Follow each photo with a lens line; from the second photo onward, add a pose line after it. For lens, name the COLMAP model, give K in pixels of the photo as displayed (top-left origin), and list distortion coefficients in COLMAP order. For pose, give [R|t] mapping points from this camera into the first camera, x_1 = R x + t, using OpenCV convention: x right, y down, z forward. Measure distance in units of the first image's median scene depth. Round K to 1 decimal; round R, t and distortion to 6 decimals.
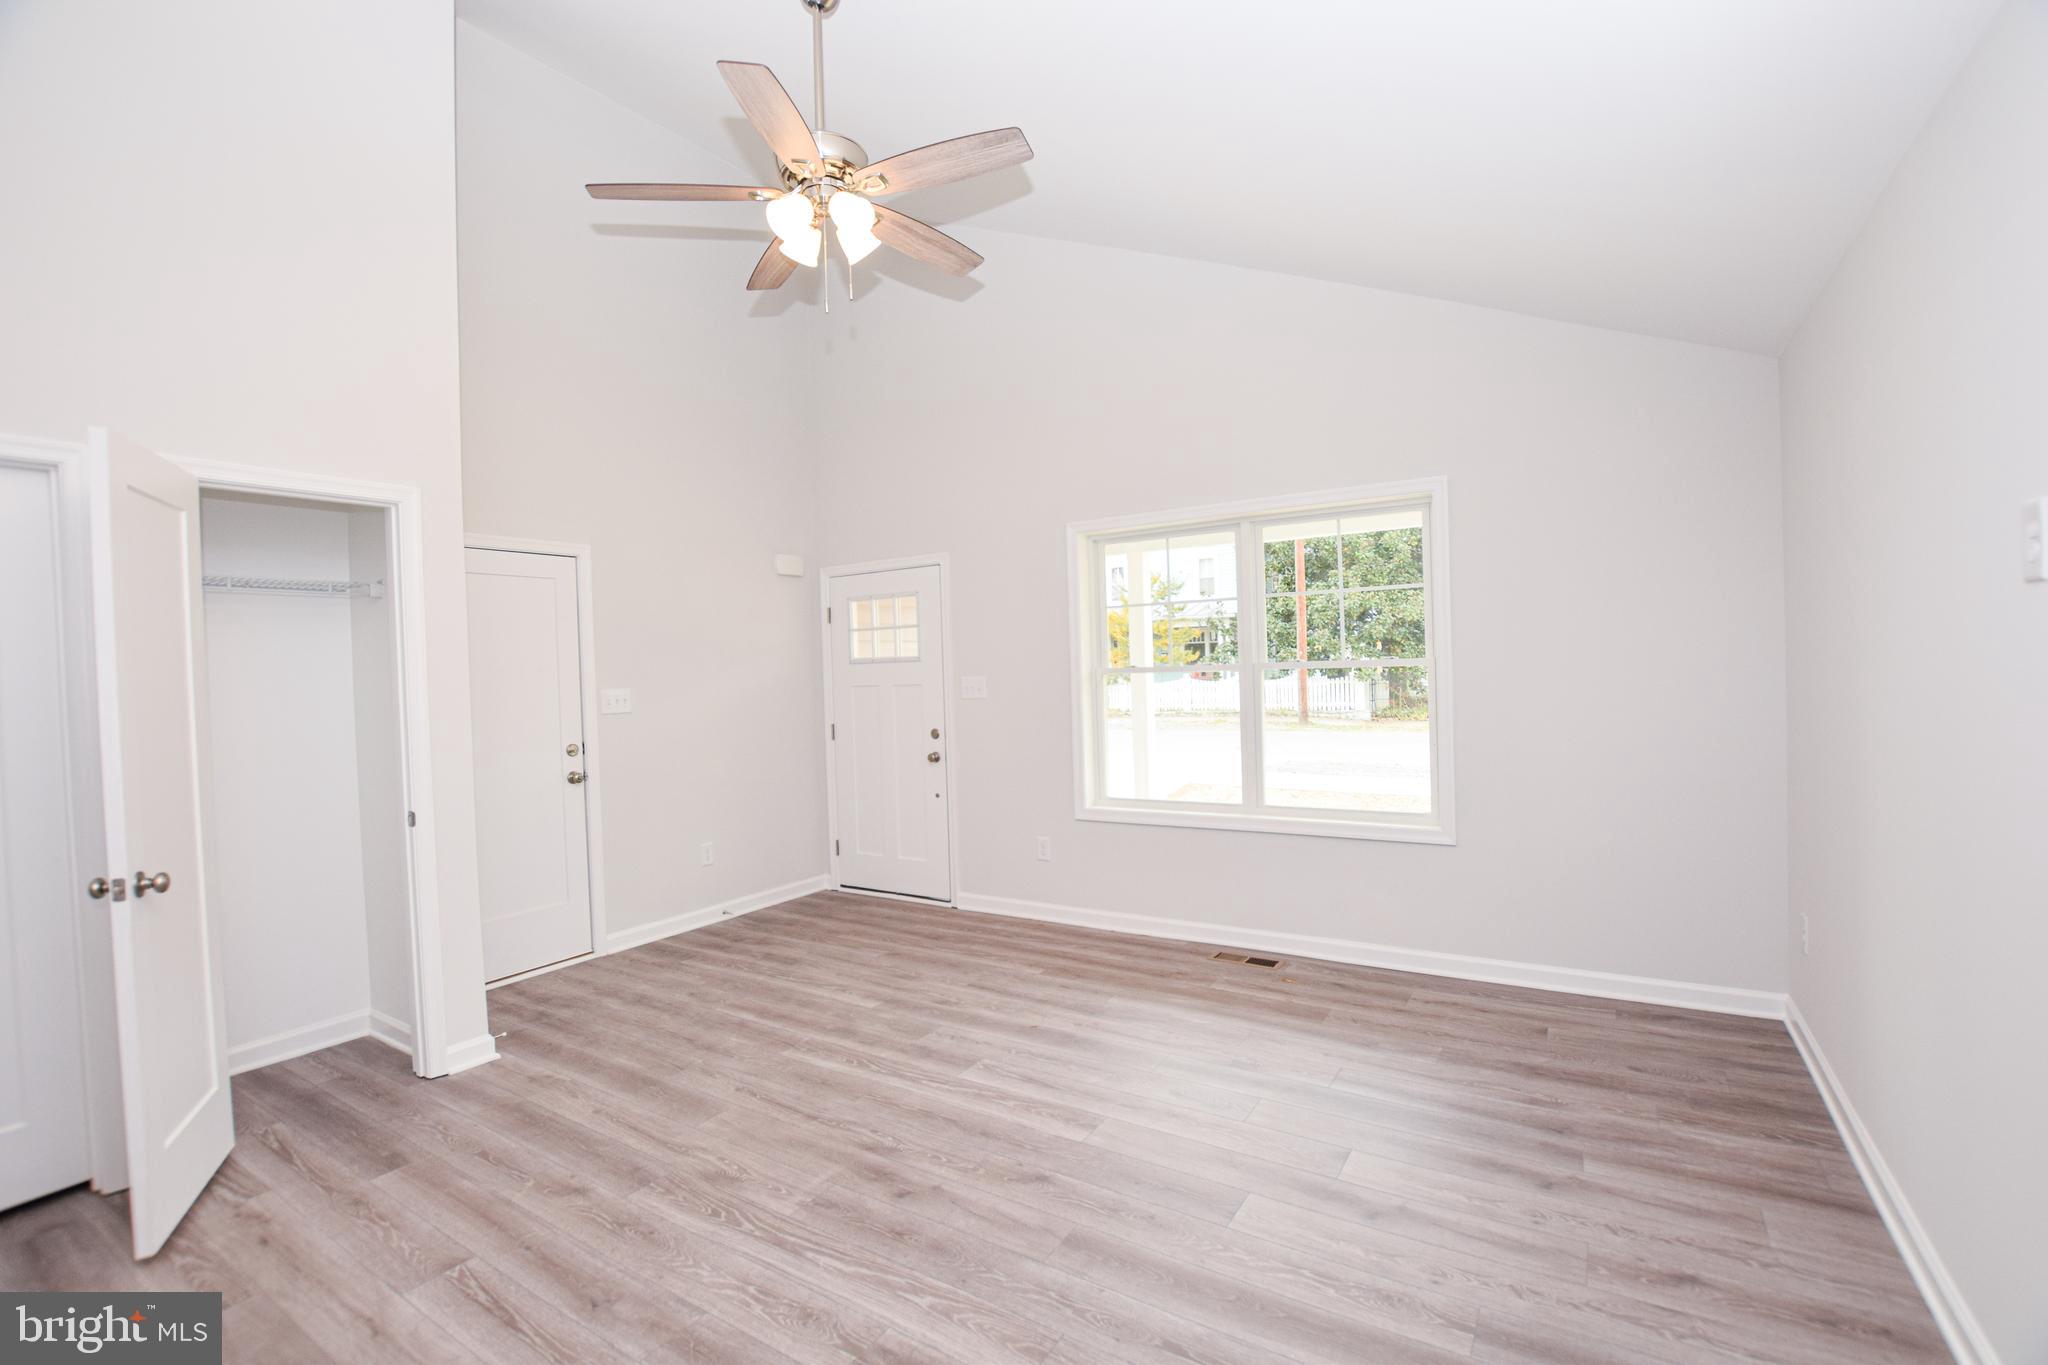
lens RADIAL K [[901.9, 0, 987.7], [0, 901.9, 694.5], [0, 0, 1]] dist [-0.039370, 0.005387]
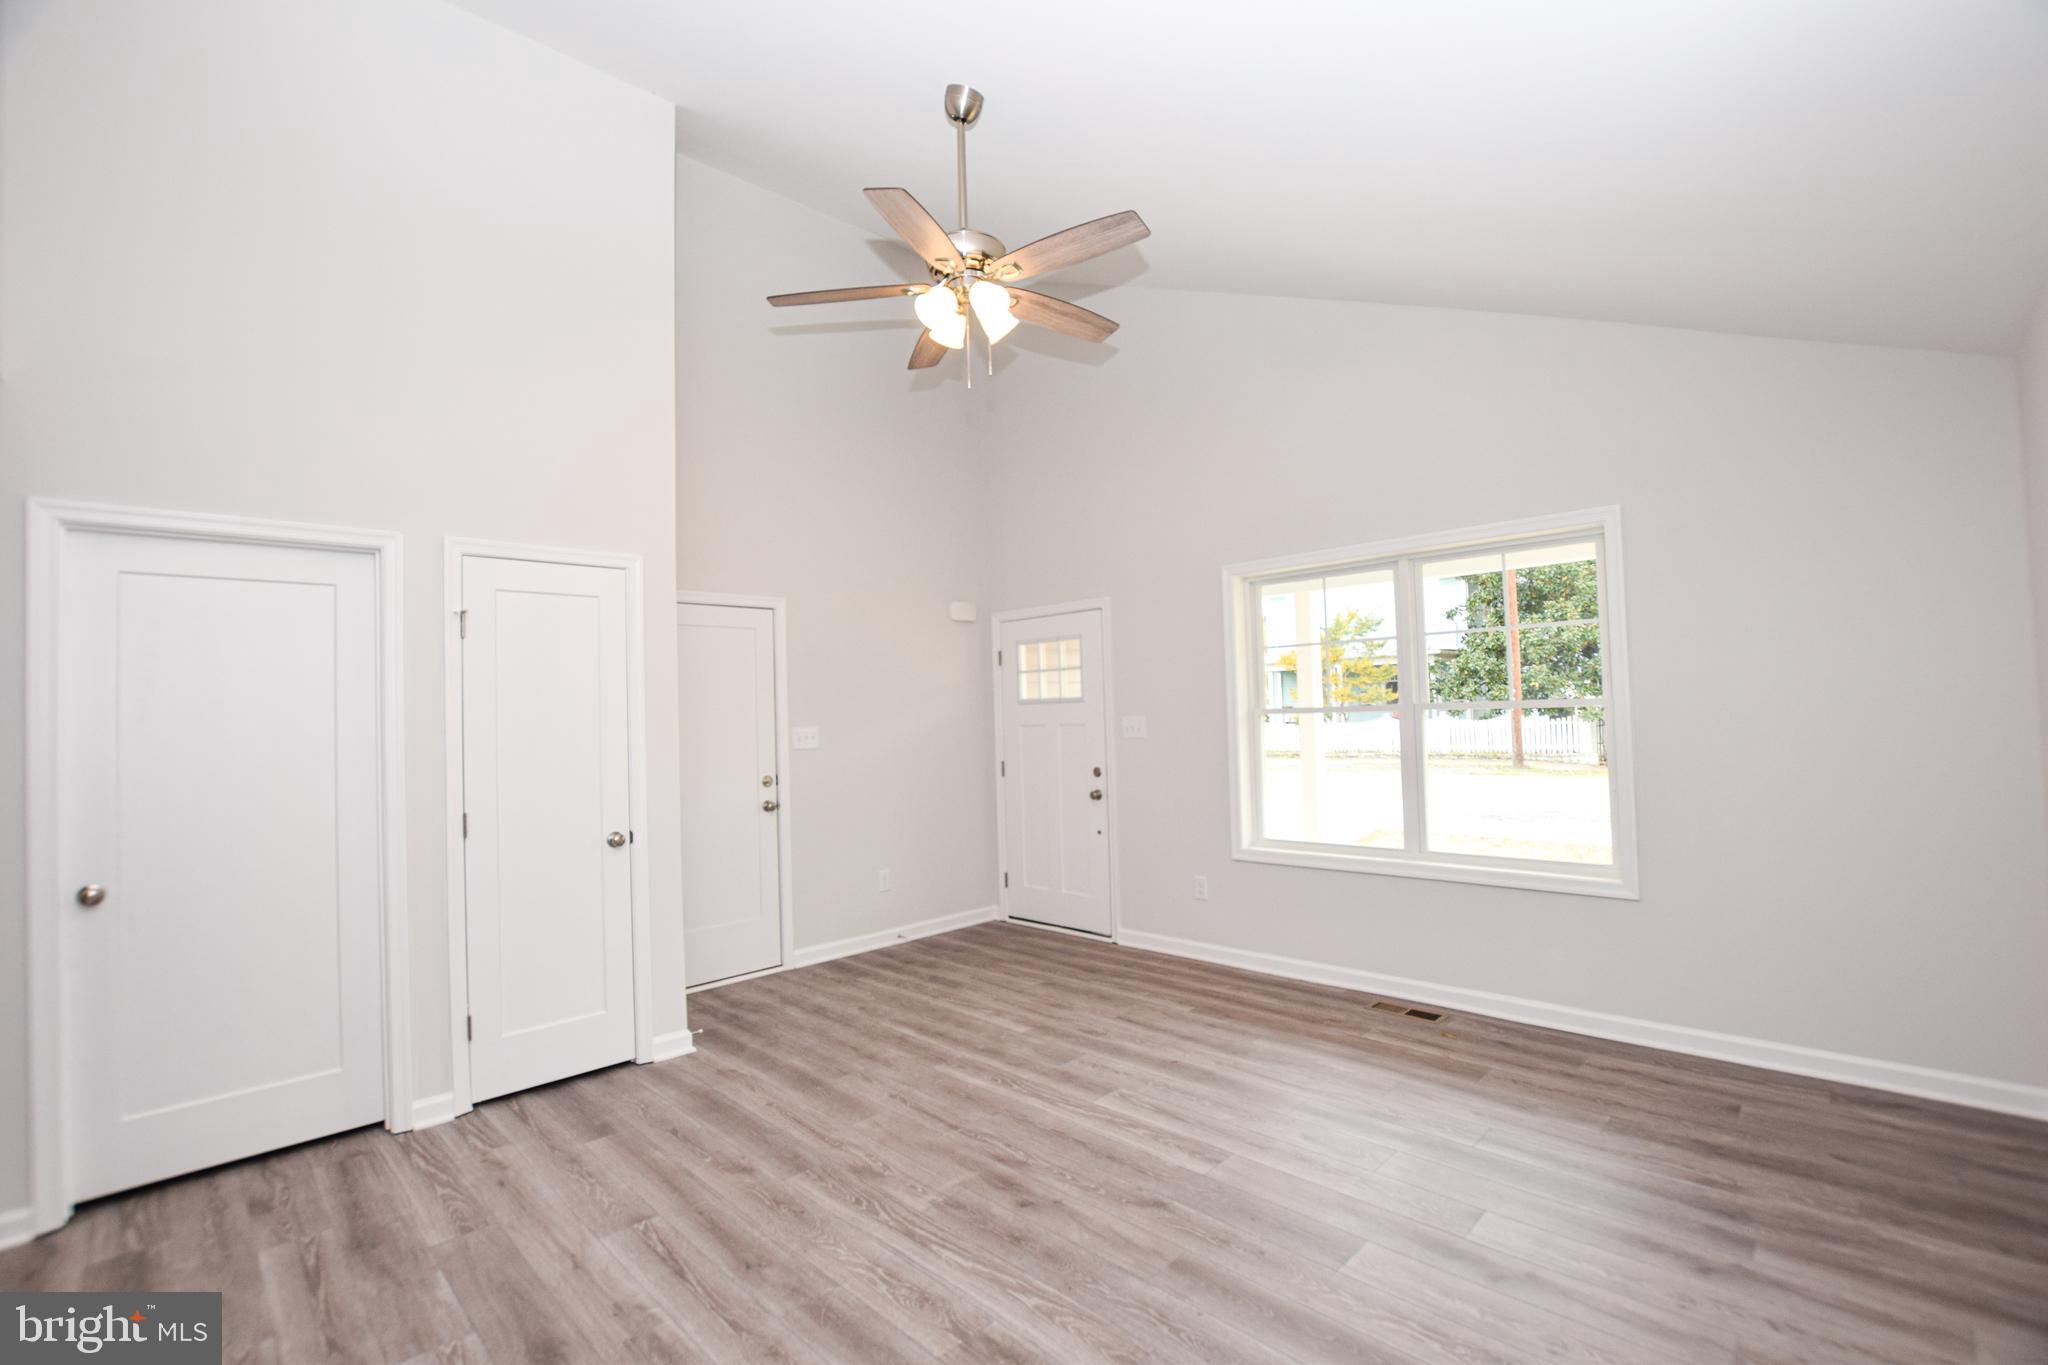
lens RADIAL K [[901.9, 0, 987.6], [0, 901.9, 692.9], [0, 0, 1]] dist [-0.039370, 0.005387]
pose [[0.974944, -0.003497, -0.222424, 0.088616], [-0.006480, 0.999006, -0.044110, -0.000611], [0.222357, 0.044446, 0.973952, -0.064105]]
